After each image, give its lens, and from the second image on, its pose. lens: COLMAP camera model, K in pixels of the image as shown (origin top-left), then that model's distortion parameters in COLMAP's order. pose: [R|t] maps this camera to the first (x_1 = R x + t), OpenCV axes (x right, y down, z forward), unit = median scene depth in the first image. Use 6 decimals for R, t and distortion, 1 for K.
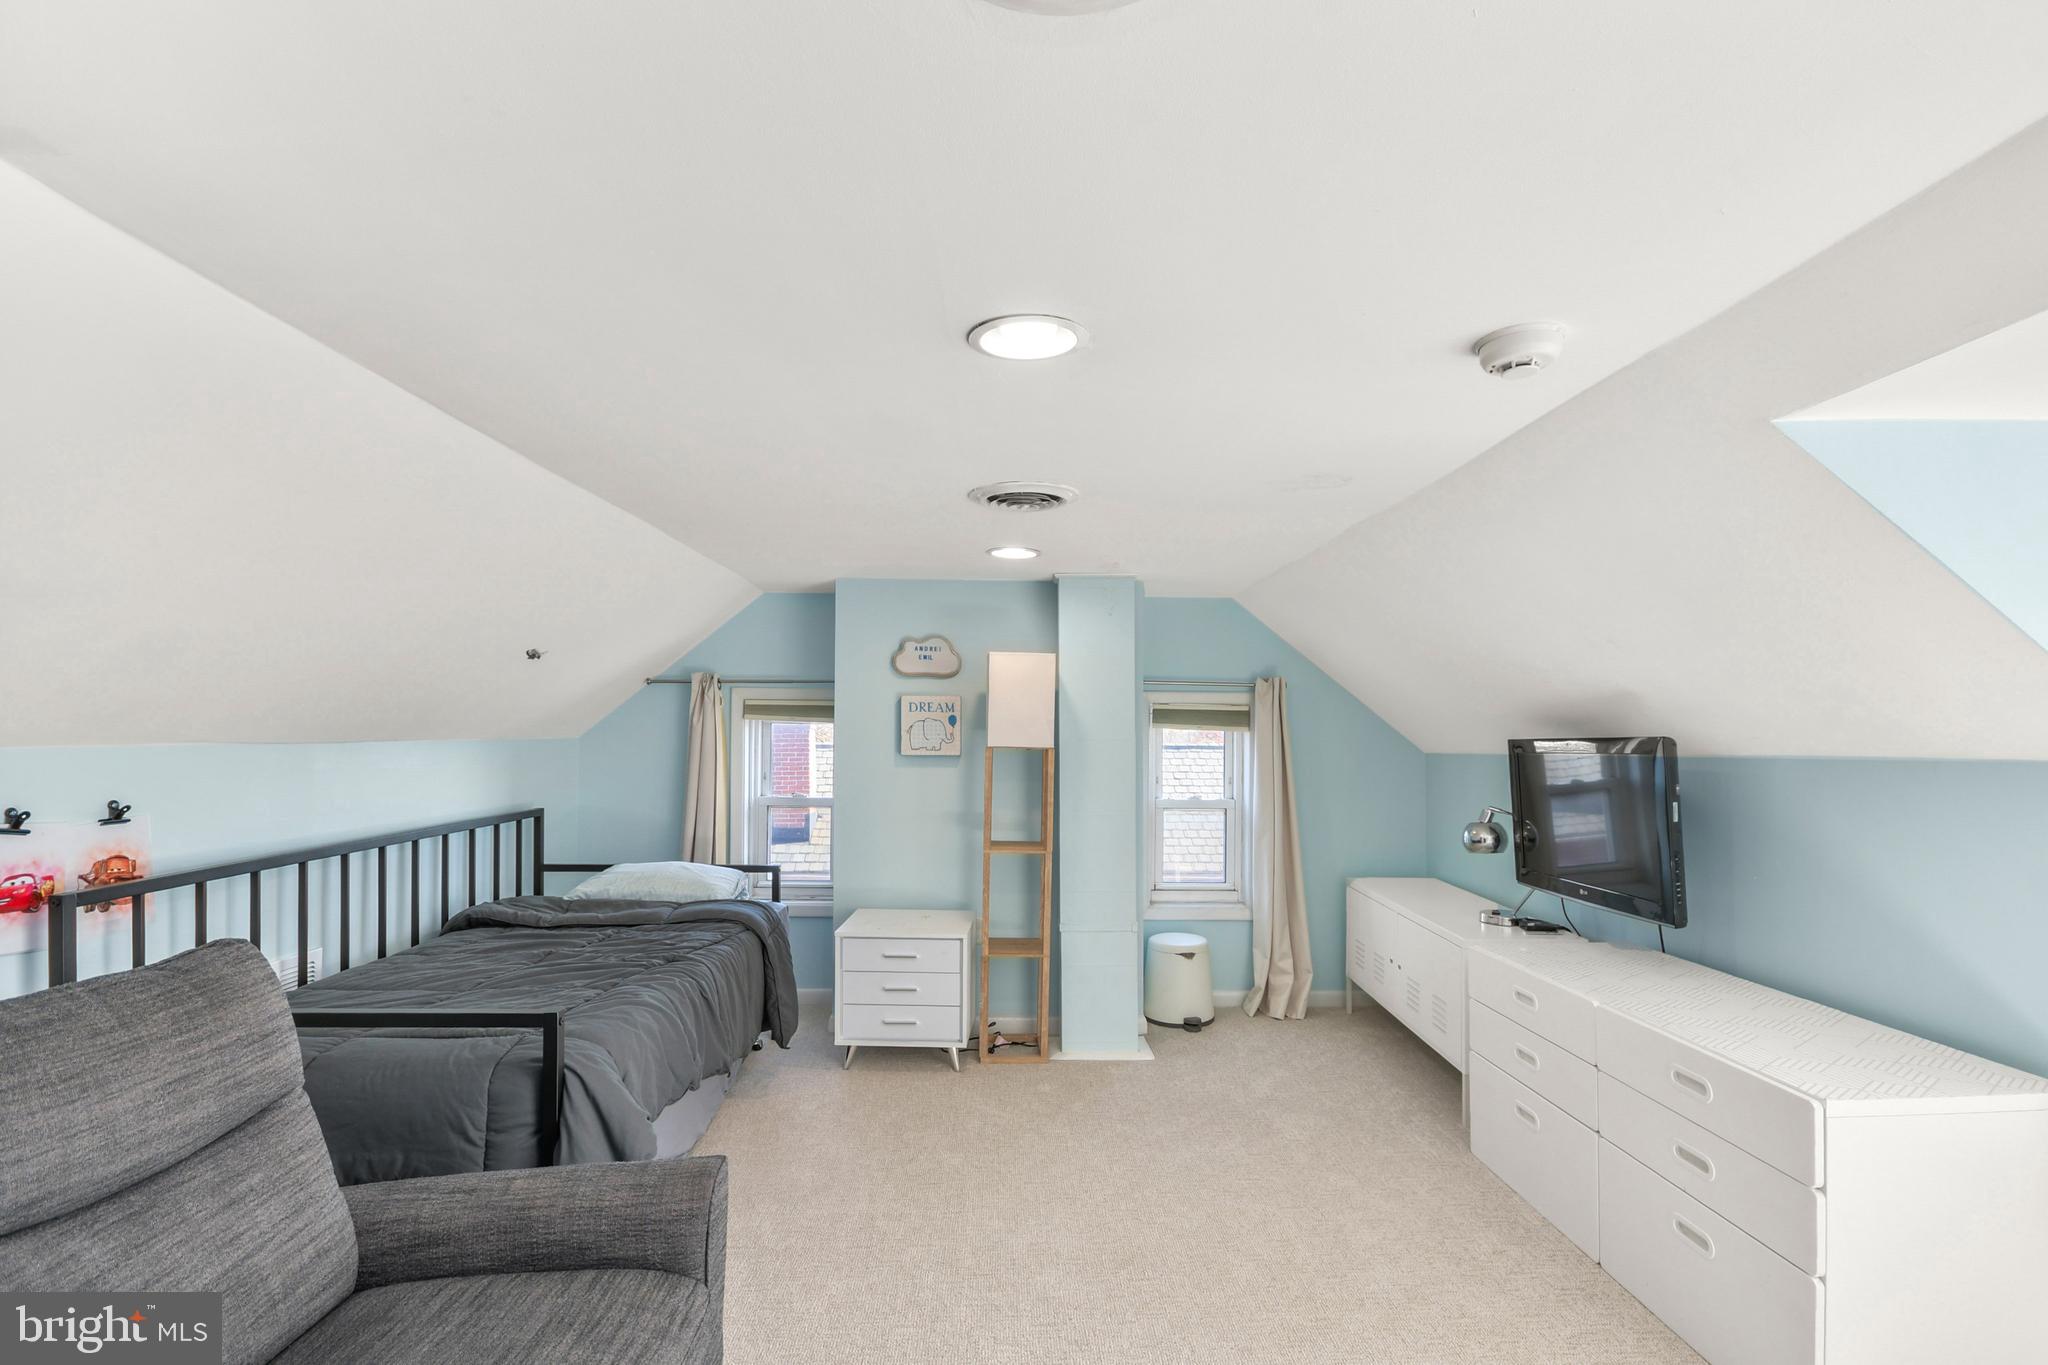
lens RADIAL K [[905.1, 0, 1023.9], [0, 905.1, 738.5], [0, 0, 1]] dist [0.000217, 0.000027]
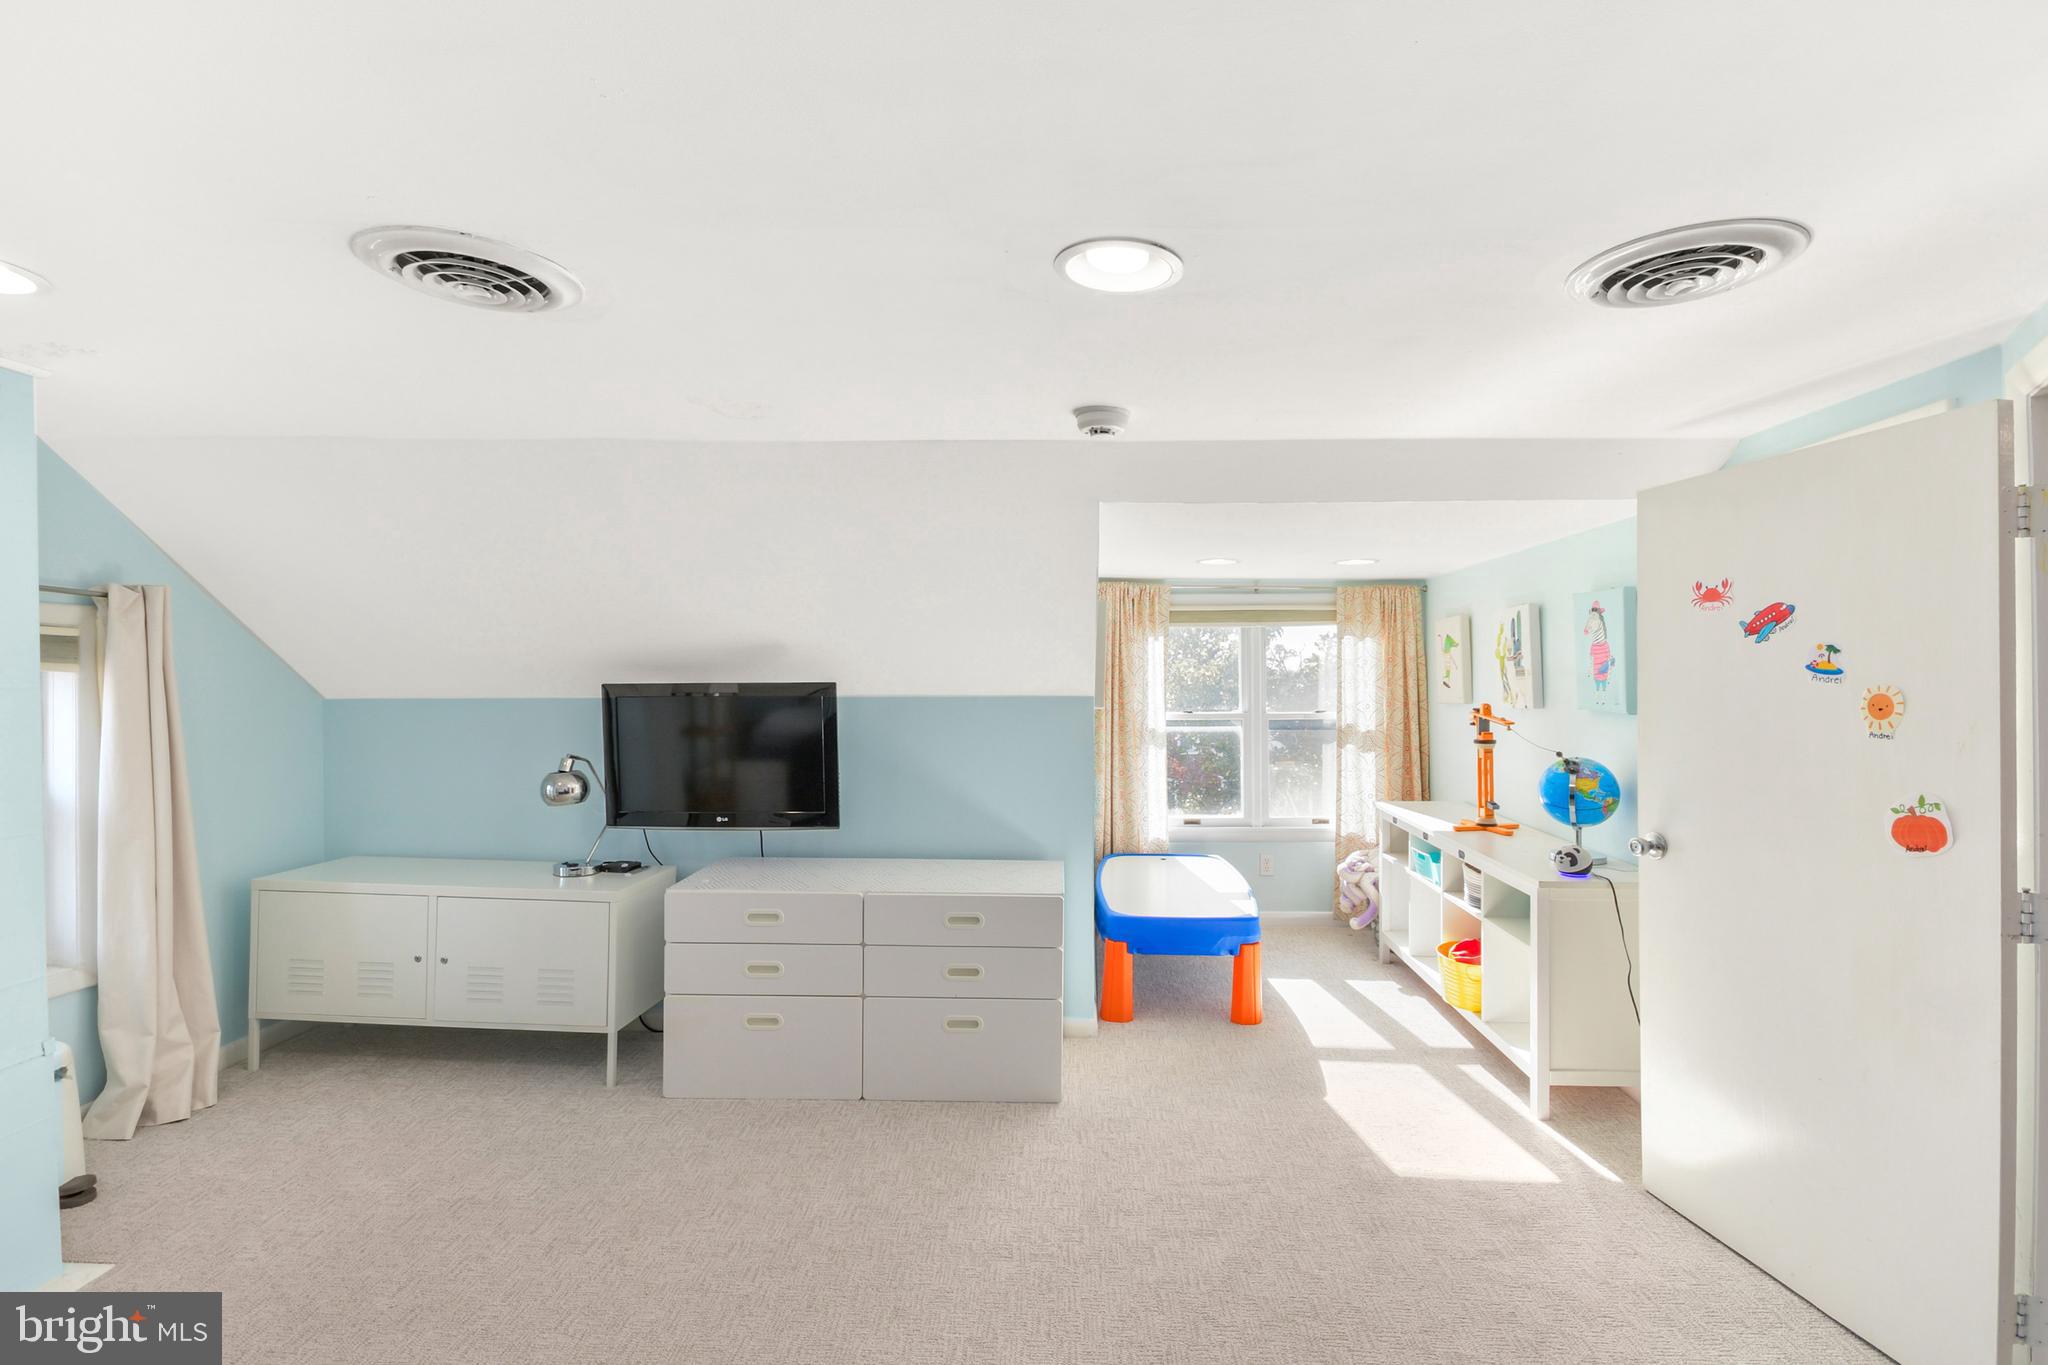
lens RADIAL K [[926.9, 0, 1024.0], [0, 926.9, 682.5], [0, 0, 1]] dist [0.001221, 0.000216]
pose [[0.062588, -0.004473, 0.998029, -0.433051], [-0.002653, 0.999986, 0.004648, -0.006321], [-0.998036, -0.002938, 0.062575, 0.469034]]
